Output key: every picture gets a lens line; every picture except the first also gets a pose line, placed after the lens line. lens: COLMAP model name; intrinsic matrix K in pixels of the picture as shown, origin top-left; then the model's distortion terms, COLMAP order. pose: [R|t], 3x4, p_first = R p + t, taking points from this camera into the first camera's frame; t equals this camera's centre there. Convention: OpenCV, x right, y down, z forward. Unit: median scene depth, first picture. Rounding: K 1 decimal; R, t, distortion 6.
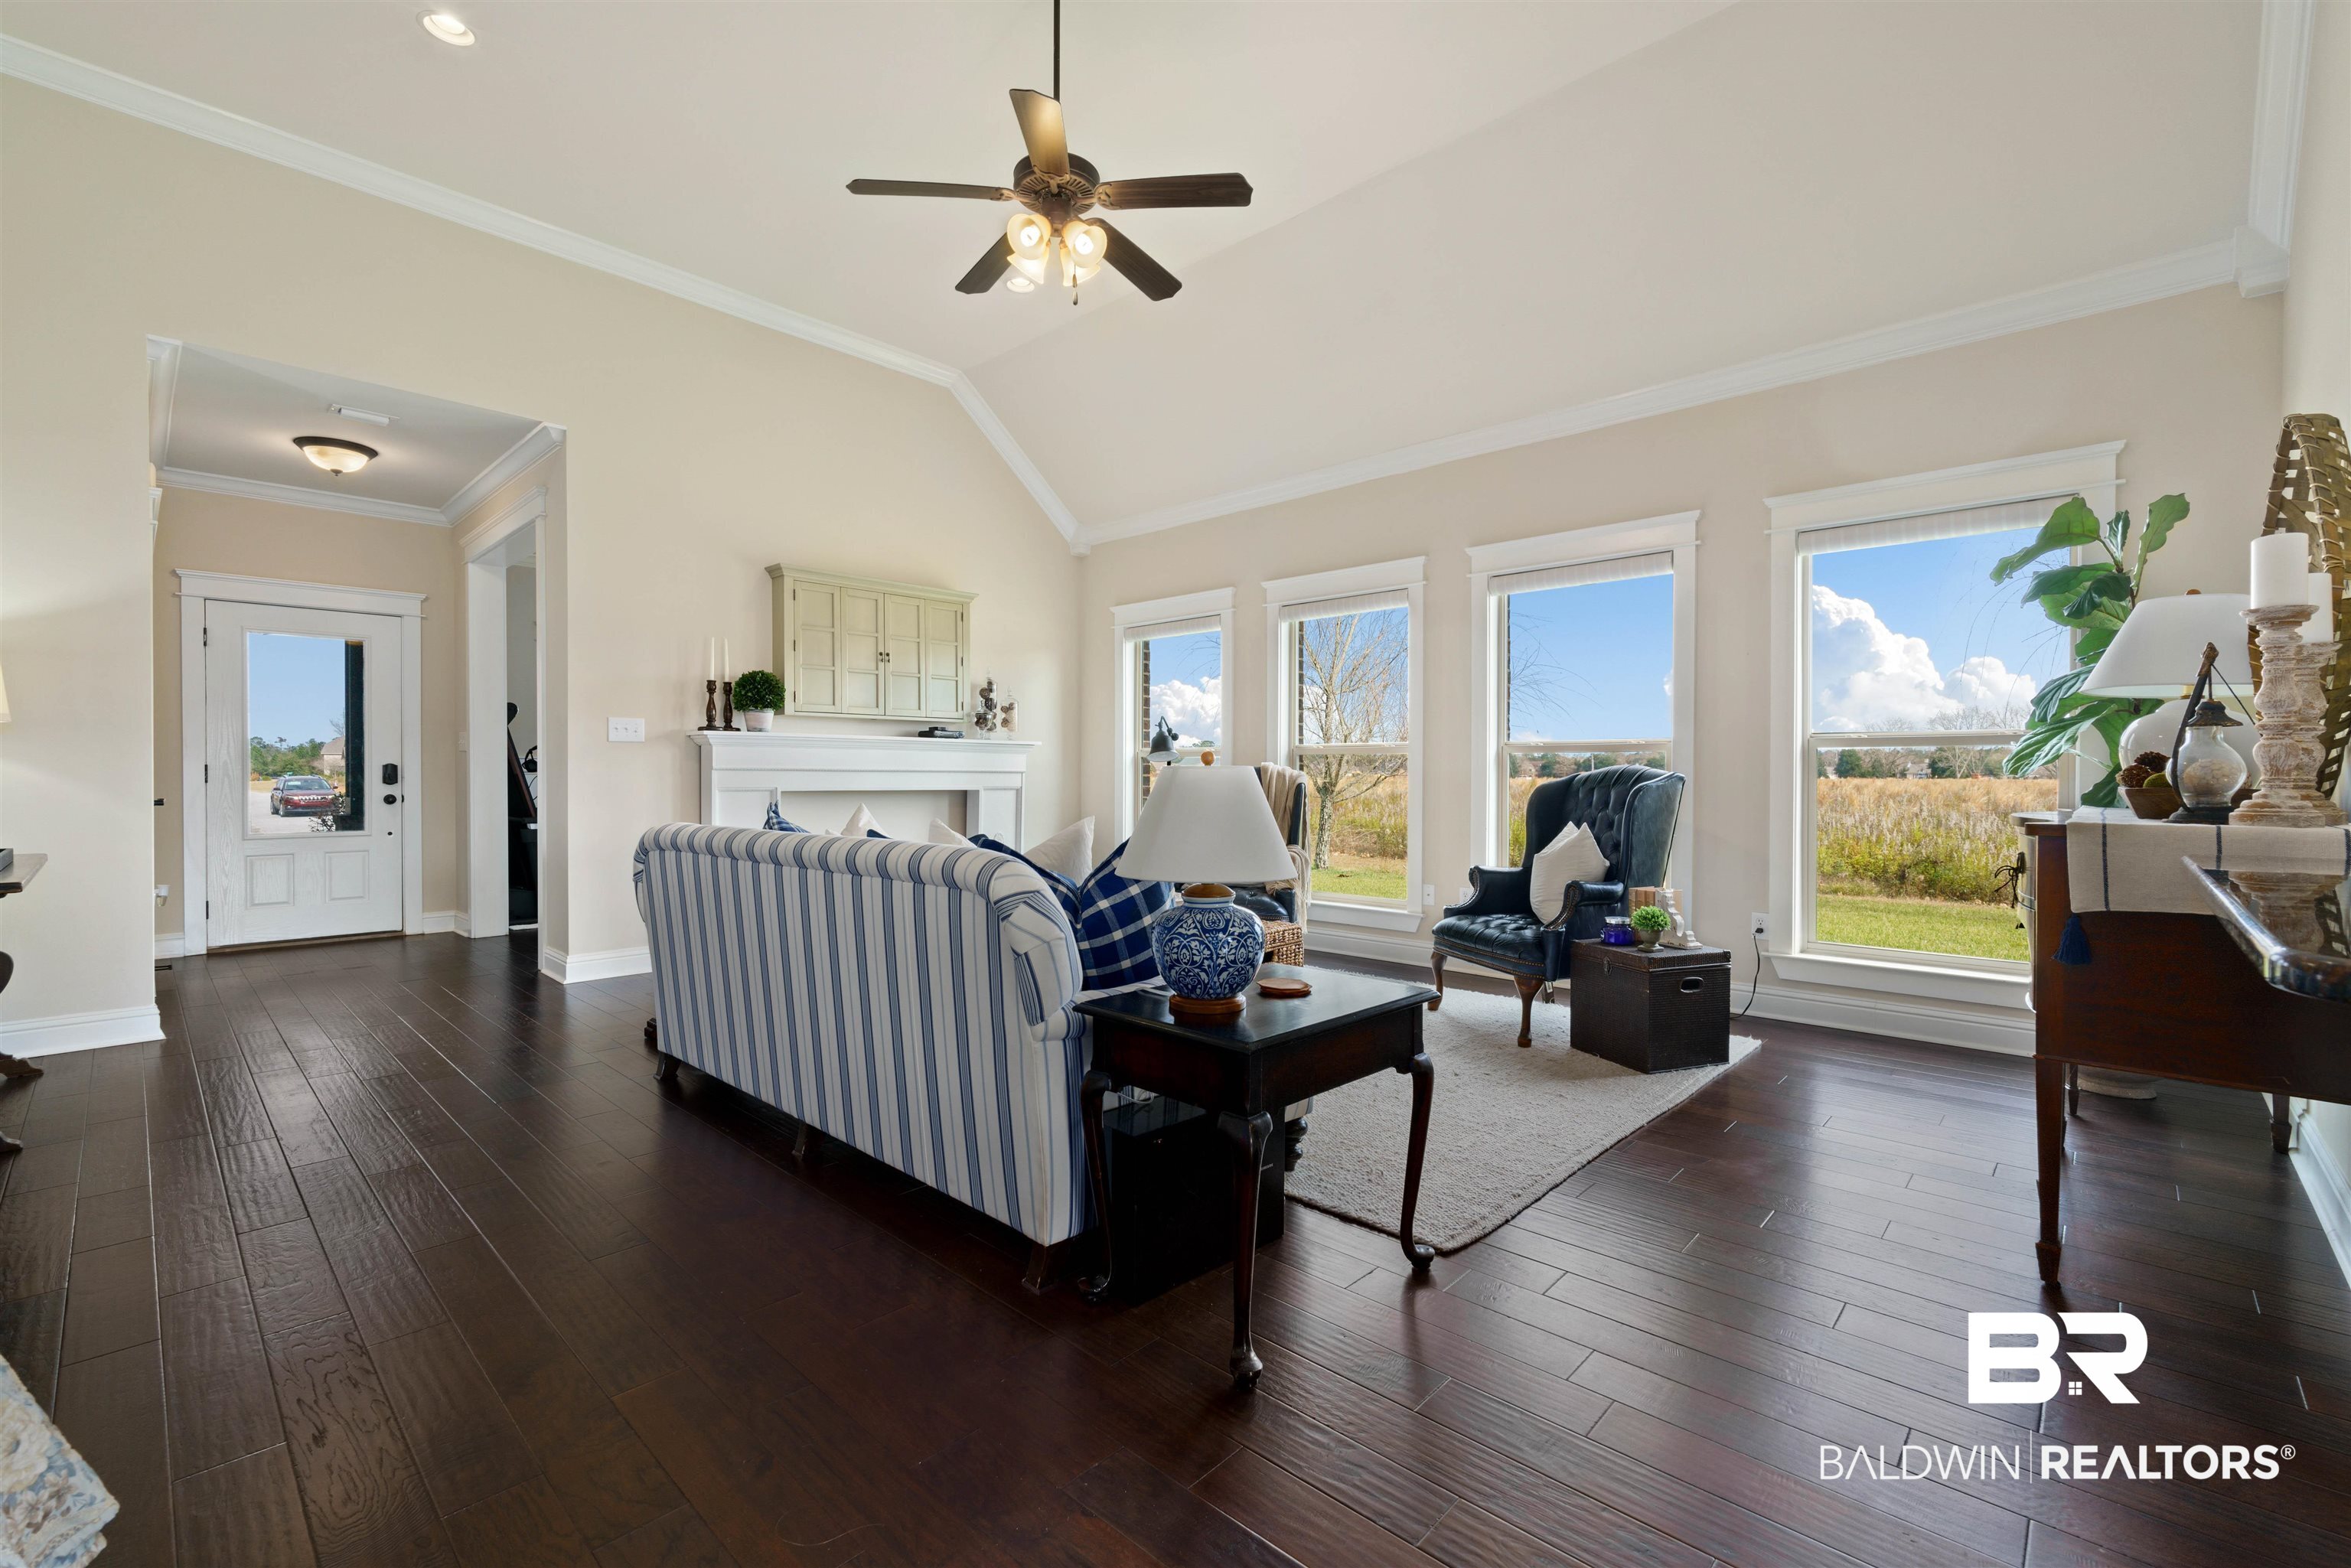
lens RADIAL K [[1018.3, 0, 1194.5], [0, 1018.3, 784.1], [0, 0, 1]] dist [-0.006222, 0.001557]
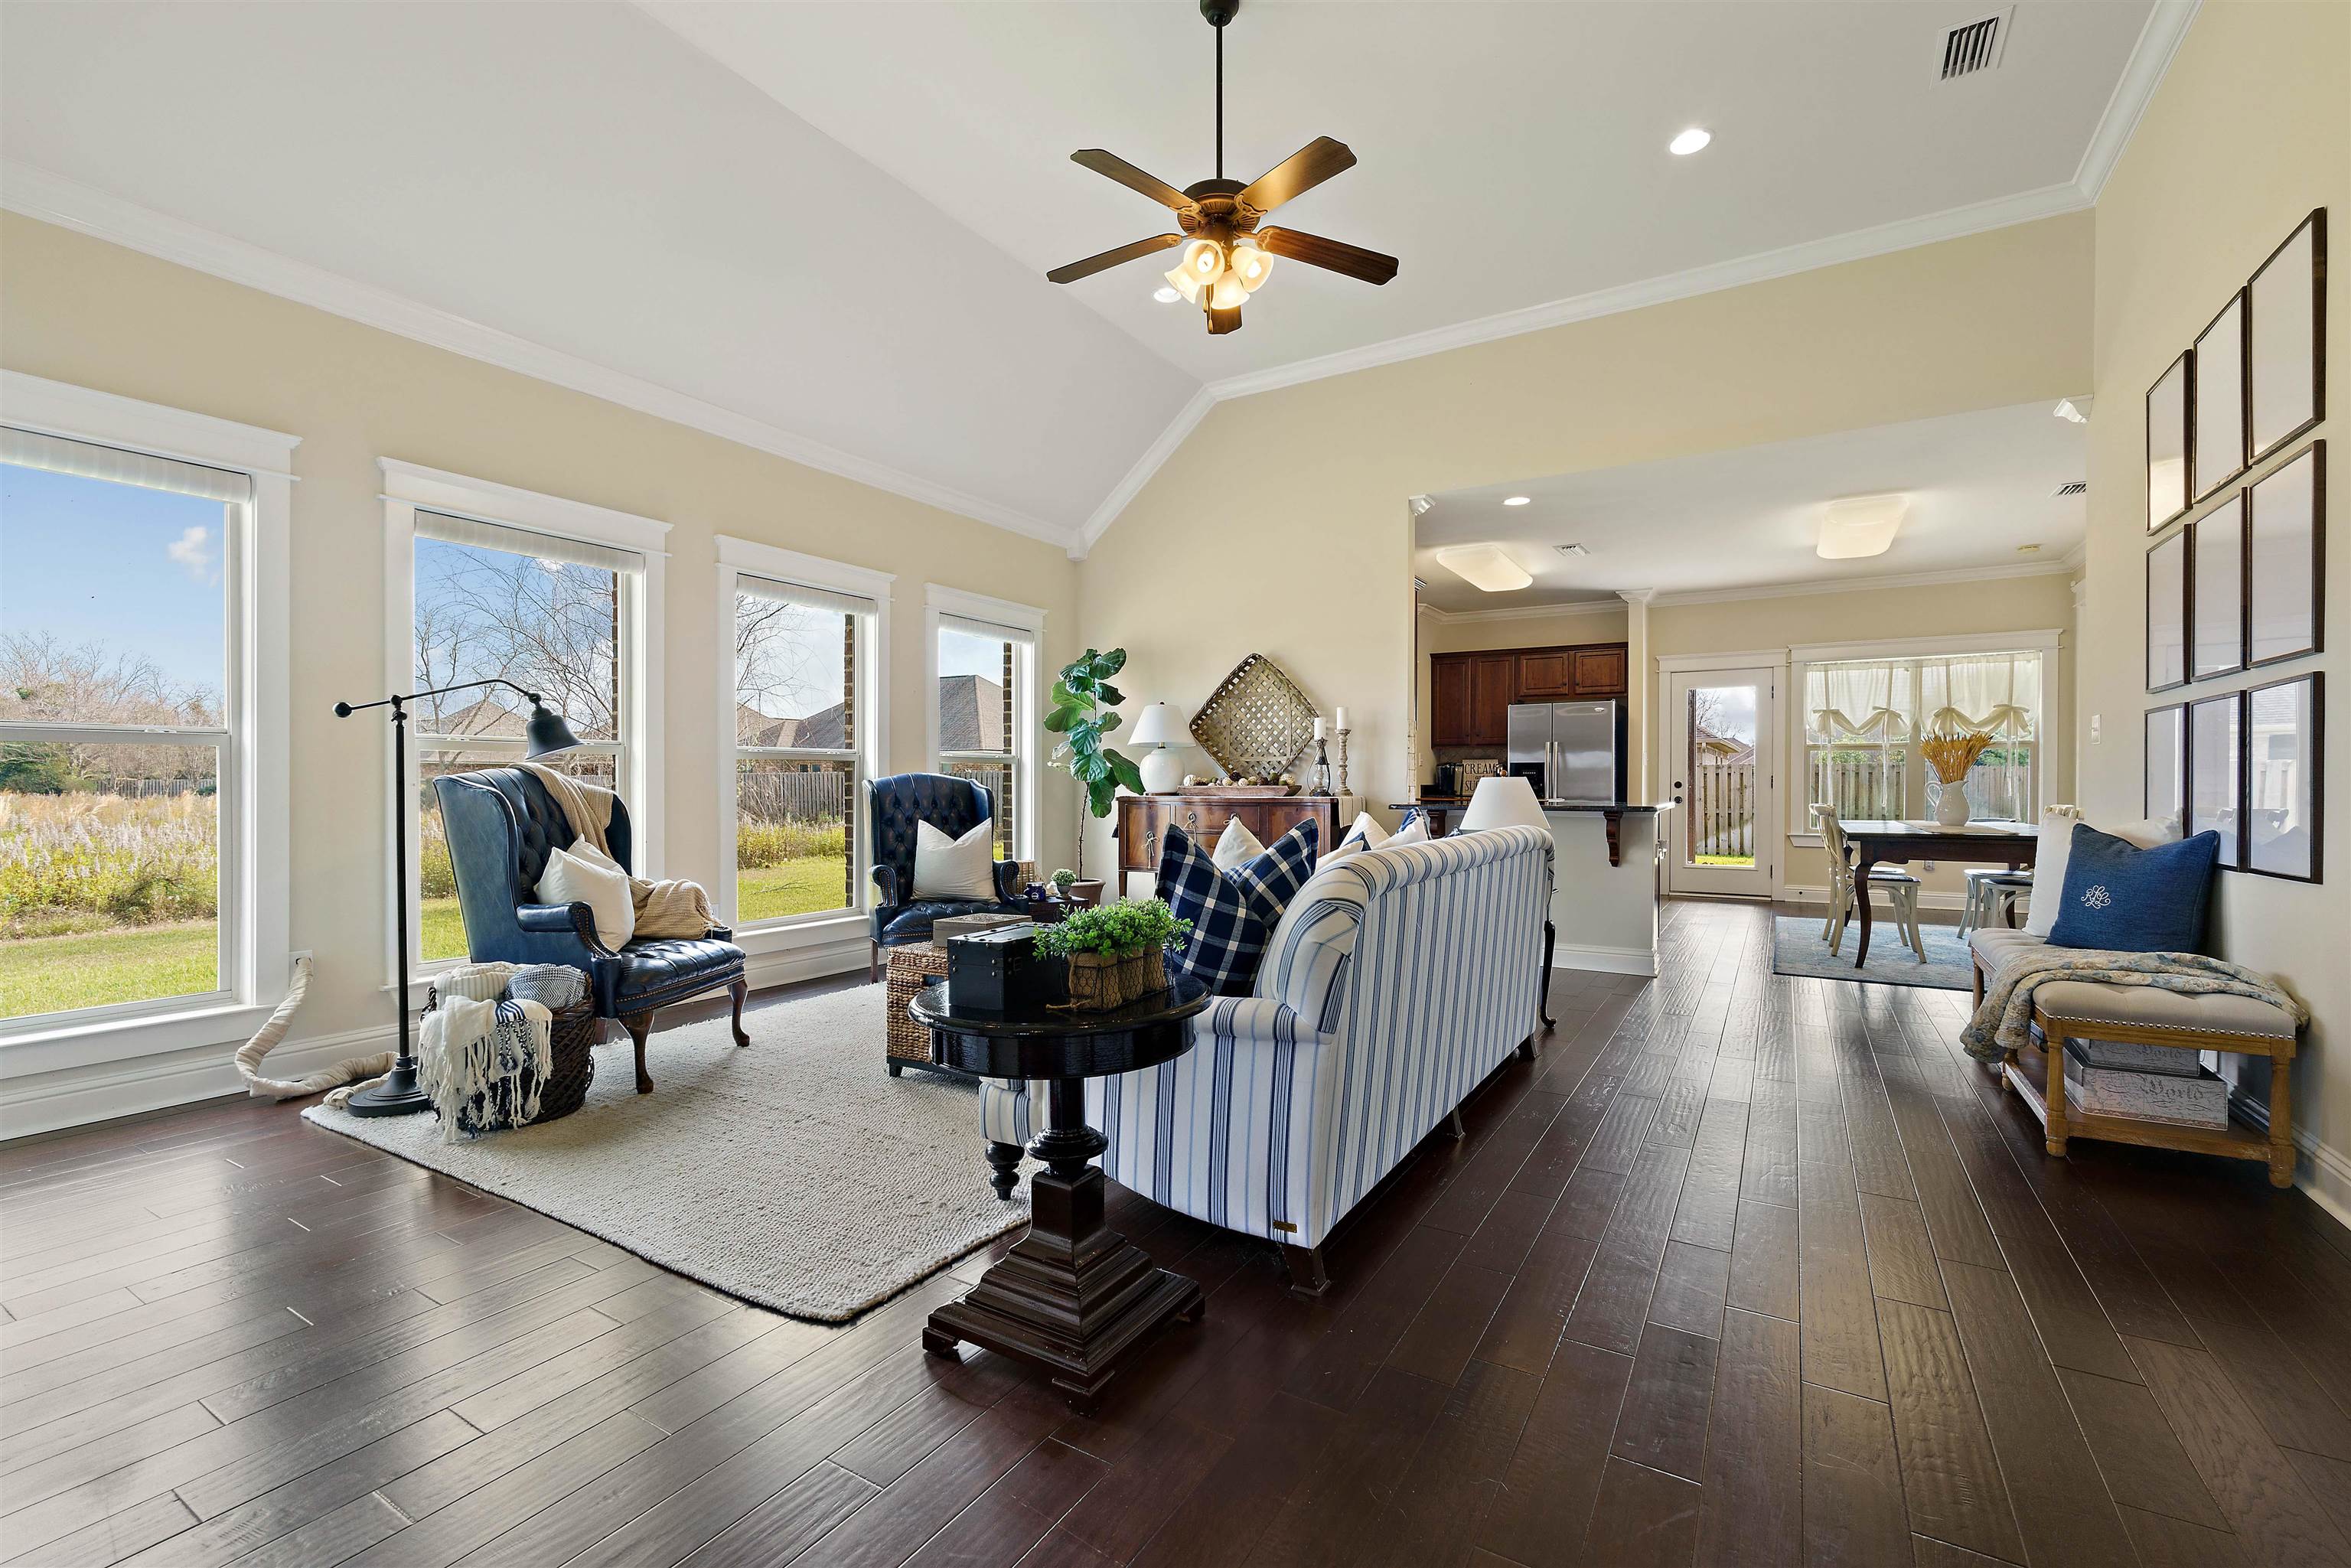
lens RADIAL K [[1018.3, 0, 1170.6], [0, 1018.3, 784.7], [0, 0, 1]] dist [-0.006222, 0.001557]
pose [[-0.201205, -0.007307, 0.979522, -0.664248], [0.008185, 0.999925, 0.009141, -0.012884], [-0.979515, 0.009857, -0.201130, 0.755031]]
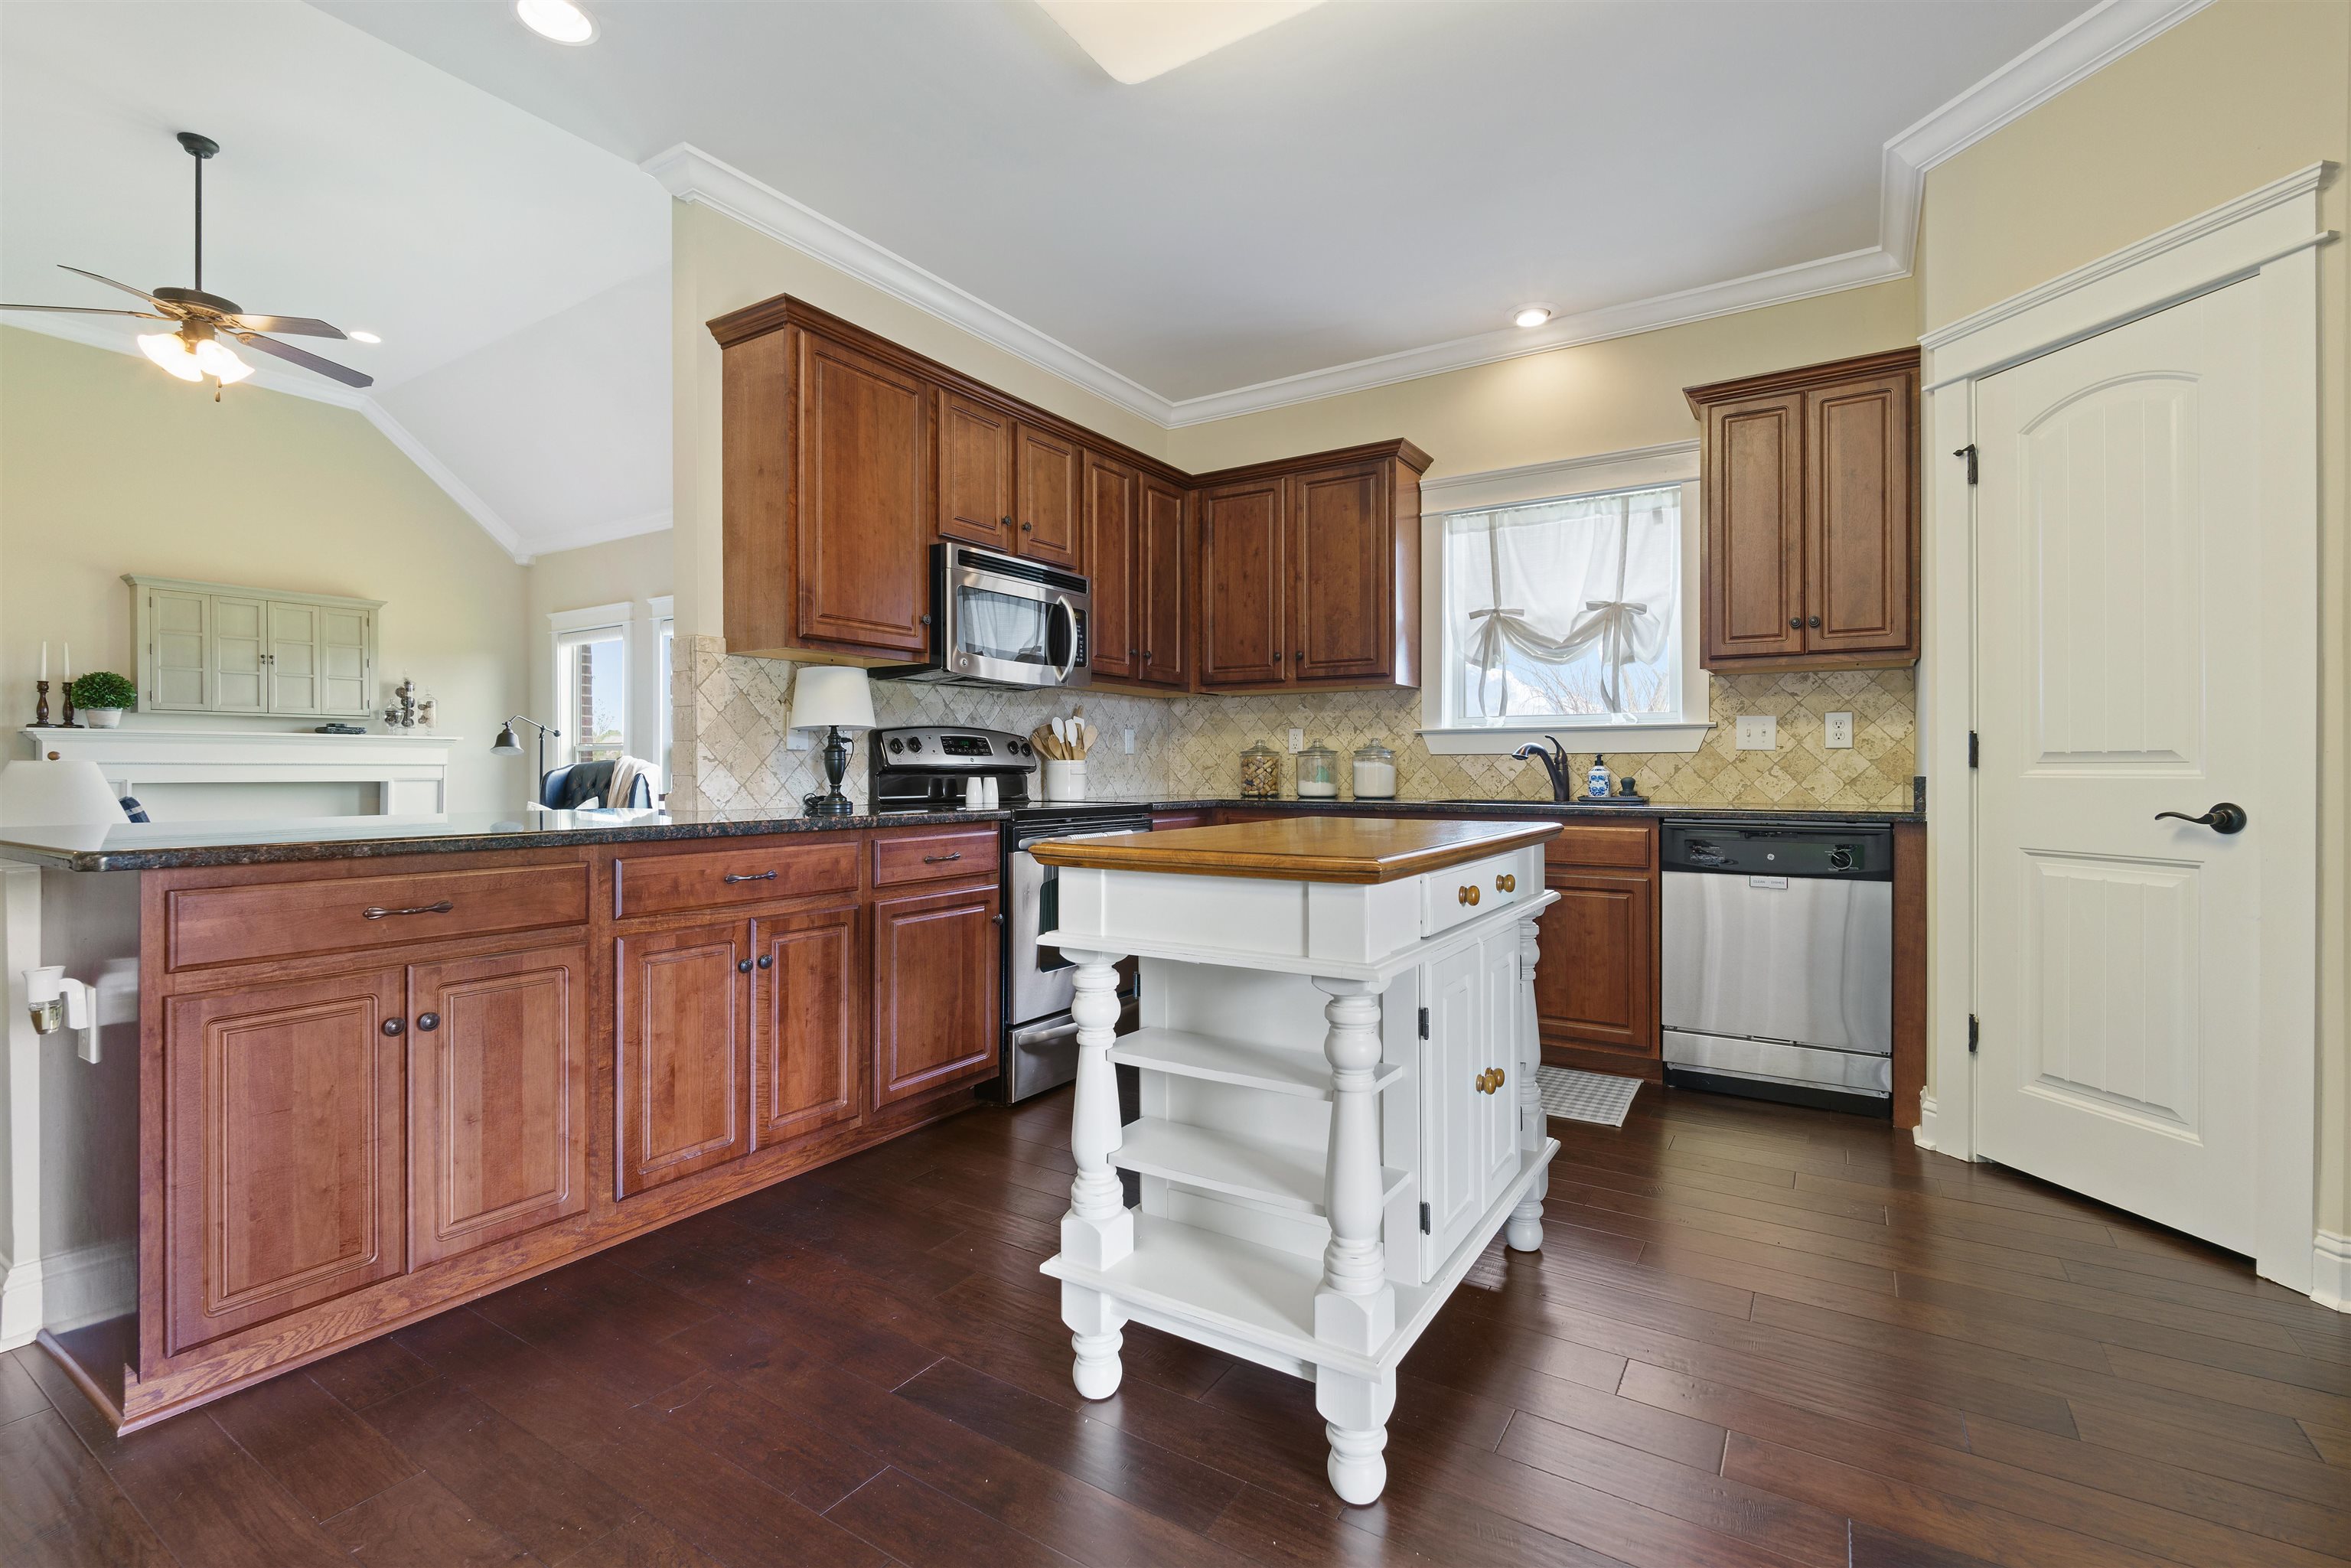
lens RADIAL K [[1018.3, 0, 1200.7], [0, 1018.3, 774.5], [0, 0, 1]] dist [-0.006222, 0.001557]
pose [[0.982758, -0.006146, 0.184795, 0.505477], [0.006000, 0.999981, 0.001348, 0.003197], [-0.184800, -0.000216, 0.982776, -0.268430]]
